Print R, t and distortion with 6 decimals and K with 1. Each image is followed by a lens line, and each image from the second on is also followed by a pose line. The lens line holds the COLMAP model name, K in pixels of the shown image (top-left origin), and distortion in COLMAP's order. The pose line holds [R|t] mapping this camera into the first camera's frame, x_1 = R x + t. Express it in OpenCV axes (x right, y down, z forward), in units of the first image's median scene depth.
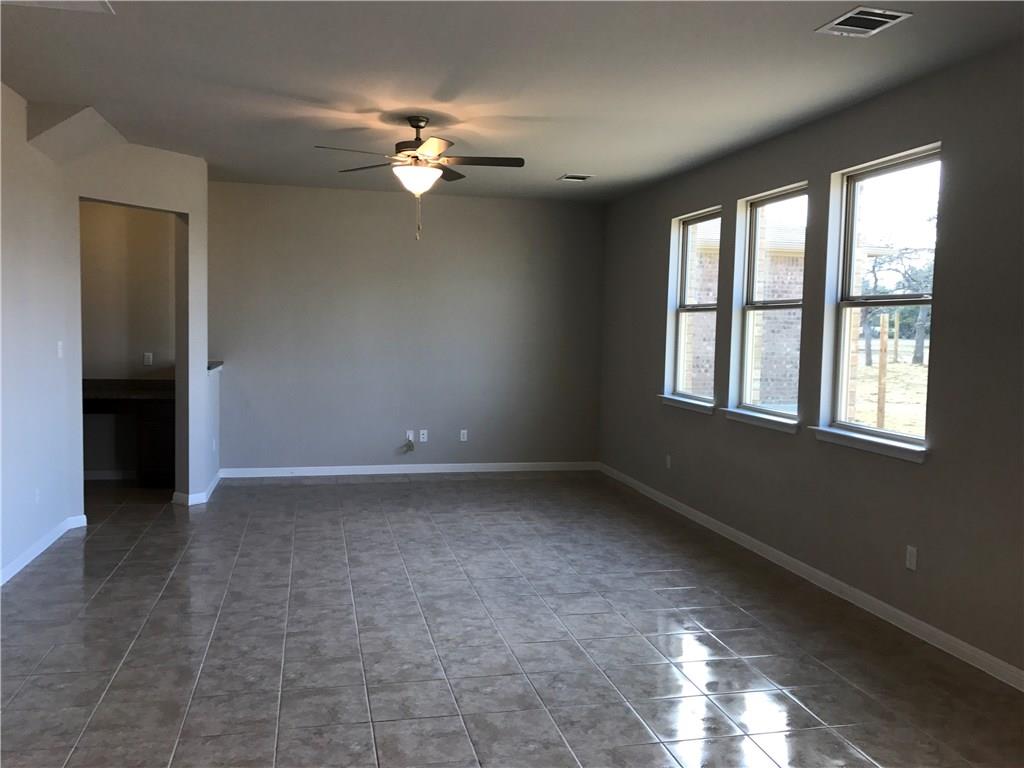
lens RADIAL K [[837.0, 0, 509.7], [0, 837.0, 372.7], [0, 0, 1]] dist [0.057185, -0.081418]
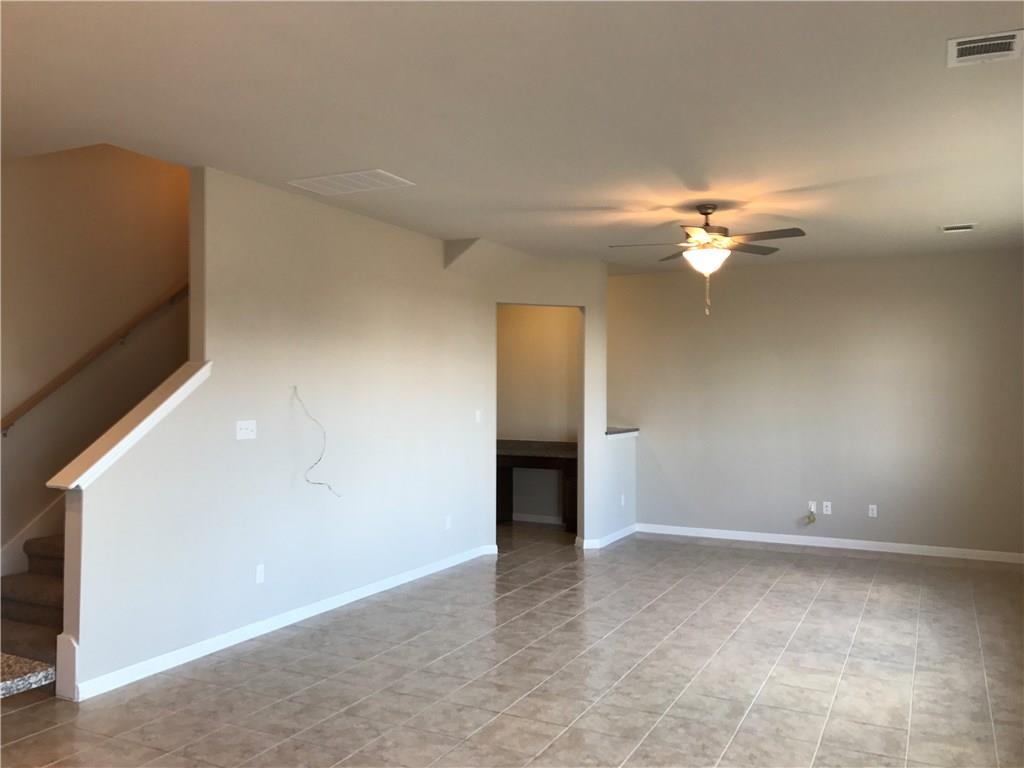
lens RADIAL K [[837.0, 0, 509.7], [0, 837.0, 372.7], [0, 0, 1]] dist [0.057185, -0.081418]
pose [[0.772113, -0.033788, -0.634586, 0.381571], [-0.021556, 0.996618, -0.079291, 0.007352], [0.635119, 0.074901, 0.768774, 0.008728]]
